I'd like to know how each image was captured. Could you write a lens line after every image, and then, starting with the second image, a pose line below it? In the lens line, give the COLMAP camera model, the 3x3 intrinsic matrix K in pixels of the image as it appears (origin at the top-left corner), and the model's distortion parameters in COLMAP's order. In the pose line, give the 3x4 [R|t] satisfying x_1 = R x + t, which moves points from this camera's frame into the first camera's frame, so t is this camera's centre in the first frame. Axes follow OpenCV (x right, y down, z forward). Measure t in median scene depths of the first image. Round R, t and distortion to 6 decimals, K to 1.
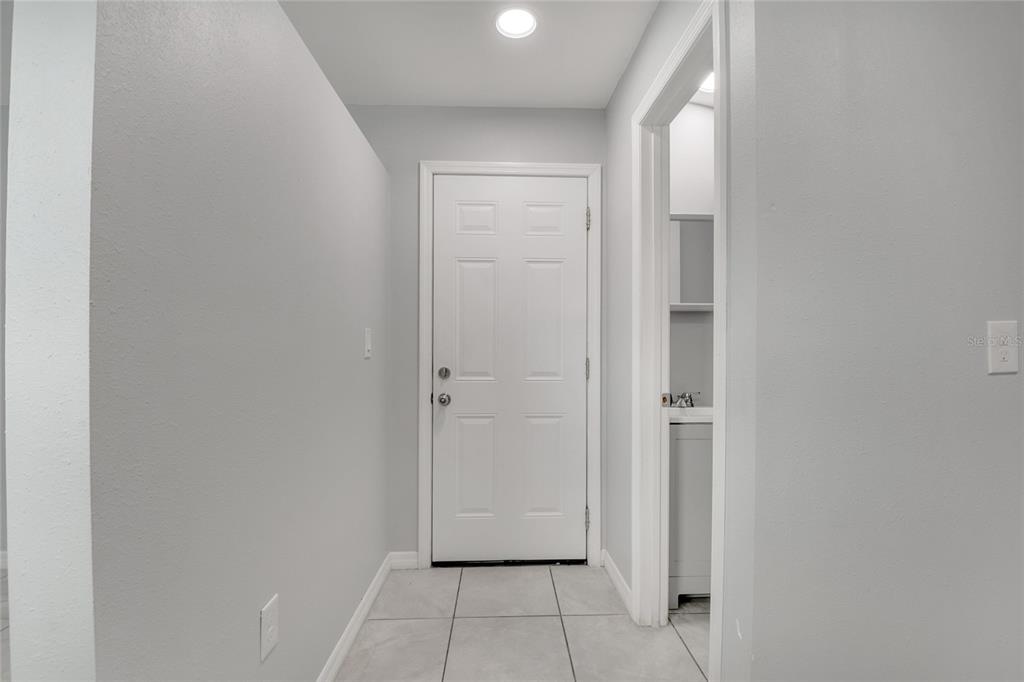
lens RADIAL K [[450.0, 0, 508.8], [0, 450.0, 338.9], [0, 0, 1]] dist [-0.009955, -0.008380]
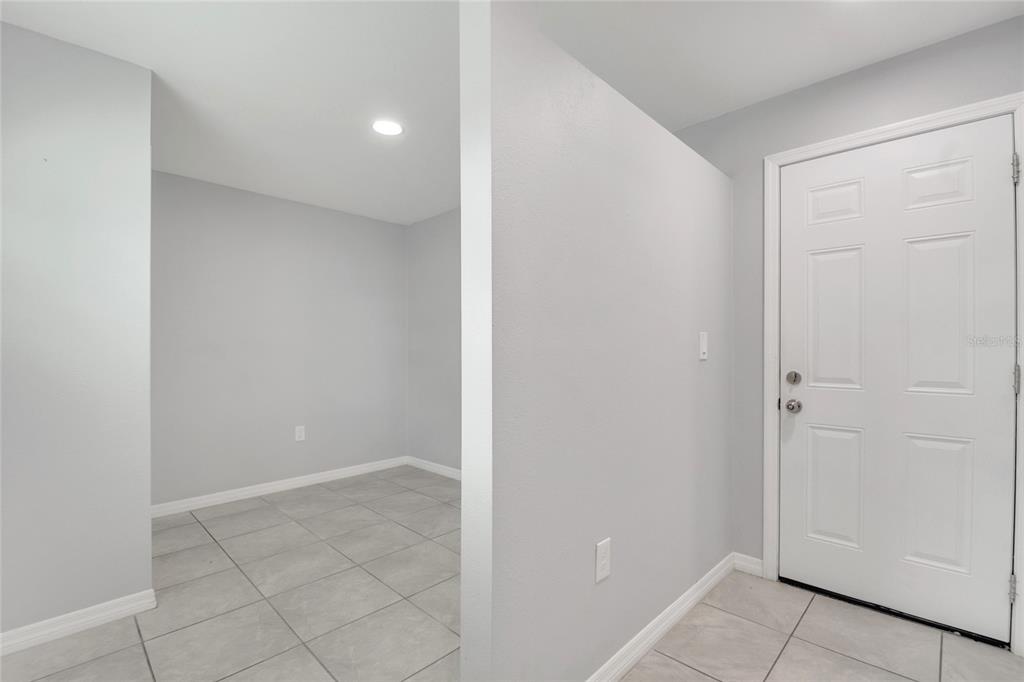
lens RADIAL K [[450.0, 0, 518.3], [0, 450.0, 351.7], [0, 0, 1]] dist [-0.009955, -0.008380]
pose [[0.690852, 0.000554, -0.722996, 0.131924], [0.007399, 0.999942, 0.007837, 0.010294], [0.722959, -0.010764, 0.690808, -0.048525]]
